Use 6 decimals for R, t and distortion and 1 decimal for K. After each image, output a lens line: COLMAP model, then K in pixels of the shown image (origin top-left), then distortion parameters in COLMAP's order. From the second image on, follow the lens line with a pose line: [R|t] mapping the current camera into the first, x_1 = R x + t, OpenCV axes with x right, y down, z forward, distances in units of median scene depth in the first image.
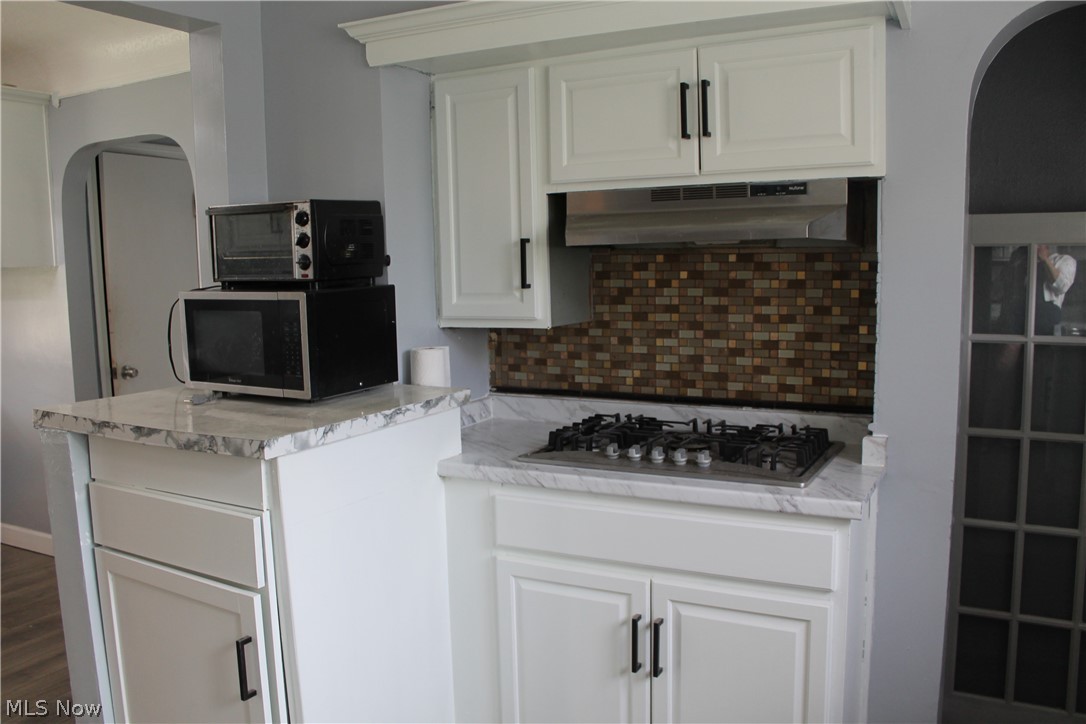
lens RADIAL K [[920.1, 0, 537.2], [0, 920.1, 369.6], [0, 0, 1]] dist [-0.100802, 0.006636]
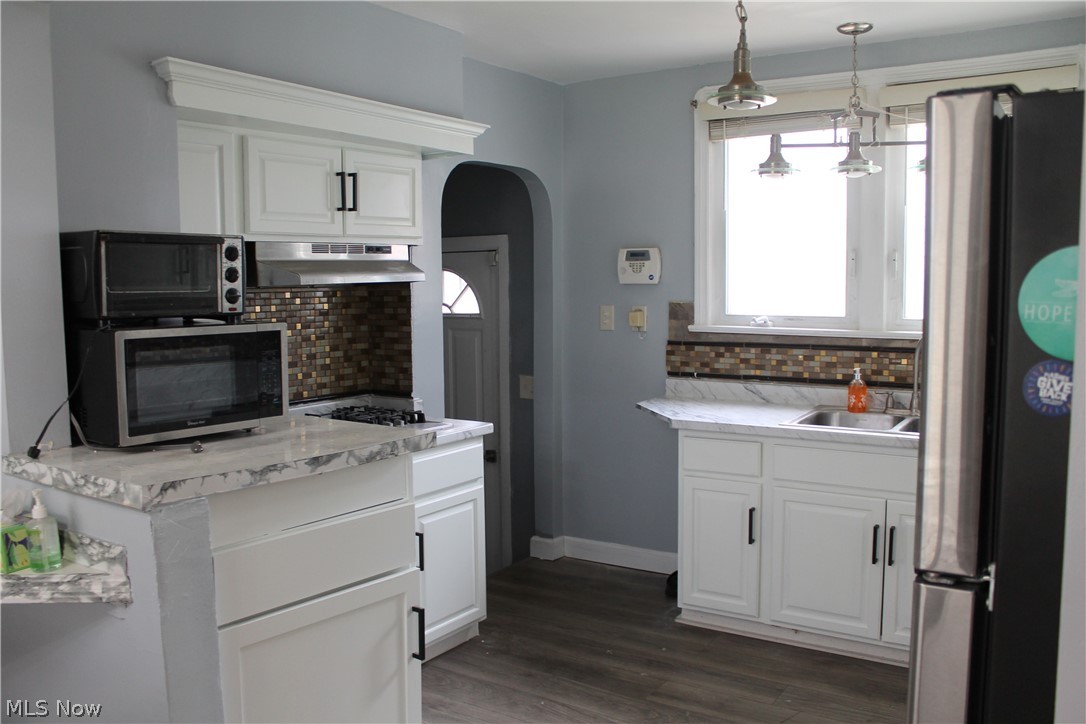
lens RADIAL K [[920.1, 0, 537.2], [0, 920.1, 369.6], [0, 0, 1]] dist [-0.100802, 0.006636]
pose [[0.112299, -0.076601, 0.990718, -1.233720], [0.130464, 0.989530, 0.061720, -0.054702], [-0.985073, 0.122322, 0.121117, 0.552976]]
